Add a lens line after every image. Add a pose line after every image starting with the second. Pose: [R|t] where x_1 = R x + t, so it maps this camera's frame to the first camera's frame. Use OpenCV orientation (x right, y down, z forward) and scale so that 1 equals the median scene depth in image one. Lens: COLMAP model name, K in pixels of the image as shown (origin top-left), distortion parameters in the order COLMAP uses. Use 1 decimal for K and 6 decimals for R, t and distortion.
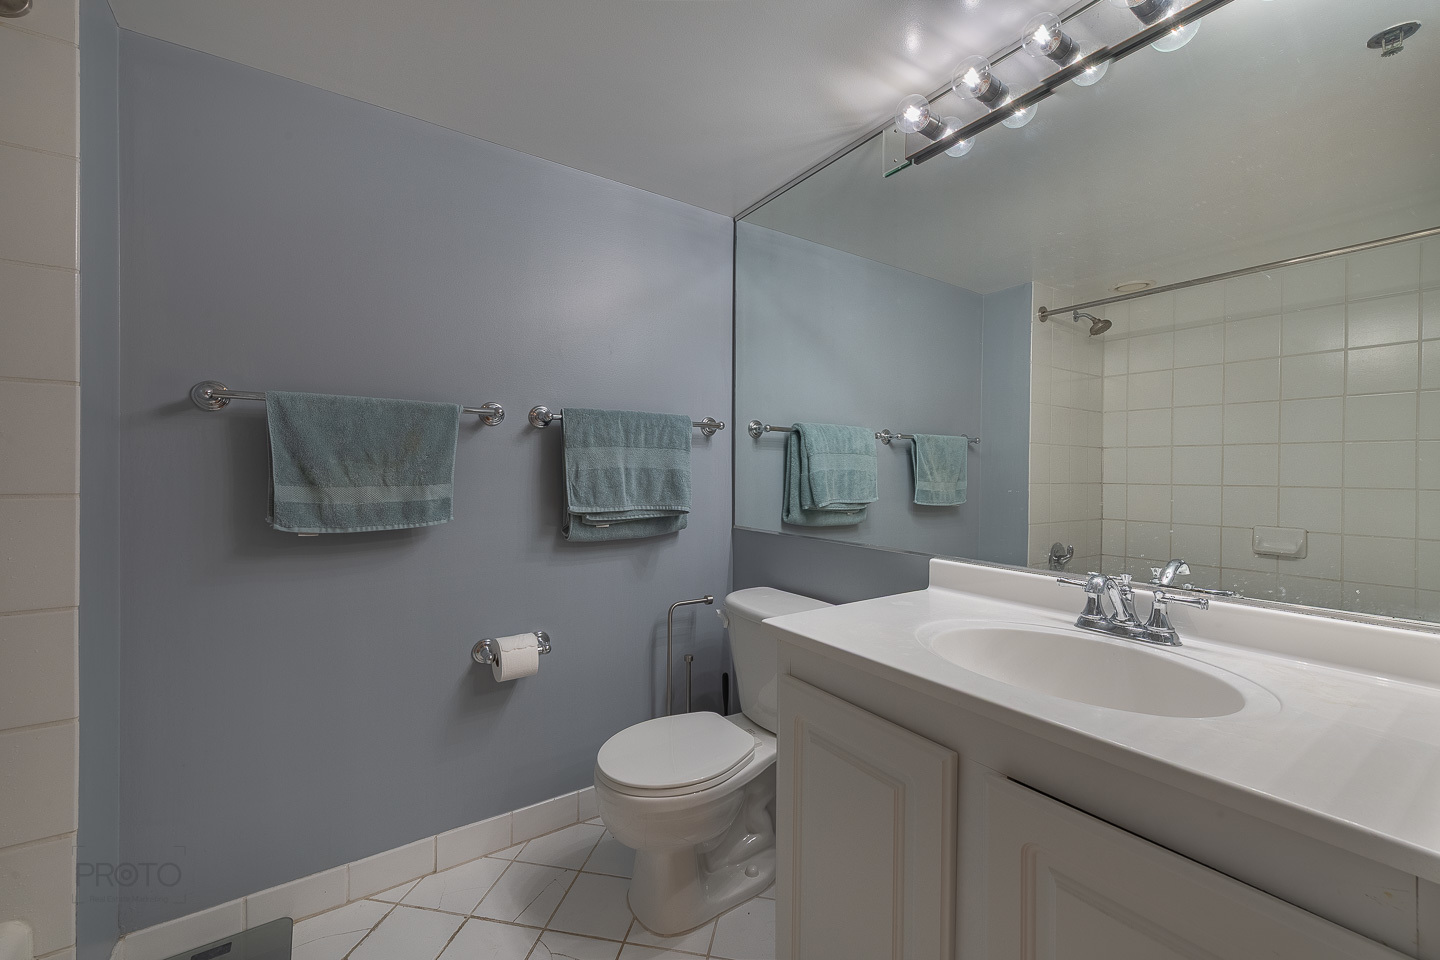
lens RADIAL K [[581.4, 0, 725.2], [0, 581.4, 477.0], [0, 0, 1]] dist [0.002343, -0.000360]
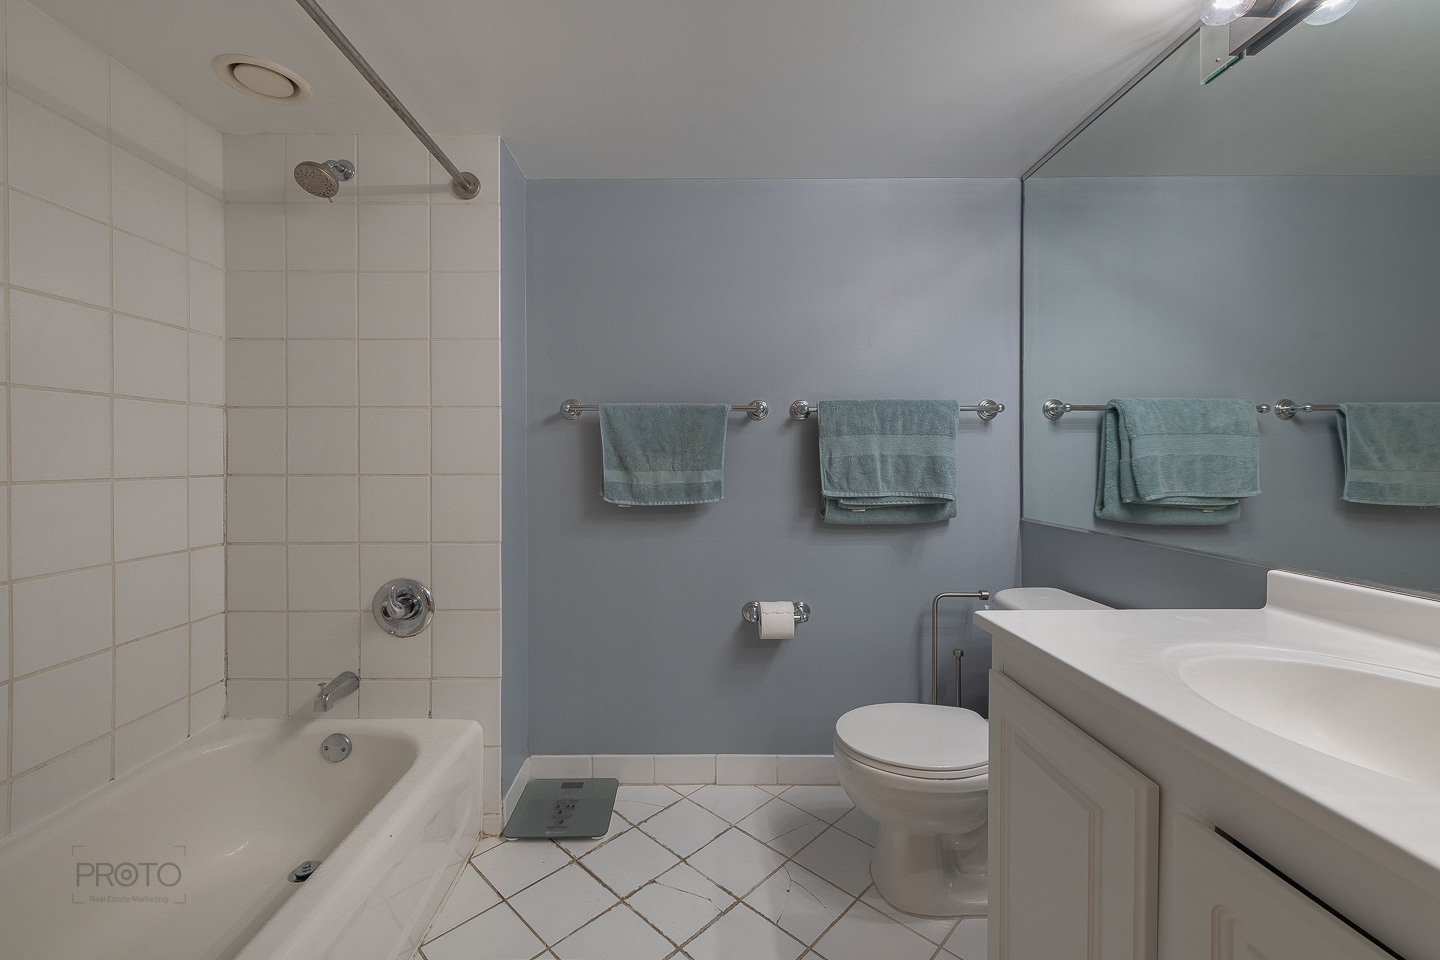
lens RADIAL K [[585.6, 0, 716.6], [0, 585.6, 467.8], [0, 0, 1]] dist [-0.000957, -0.000231]
pose [[0.838927, 0.001525, -0.544242, 0.160193], [0.001098, 0.999989, 0.004494, 0.002247], [0.544243, -0.004368, 0.838916, -0.032506]]
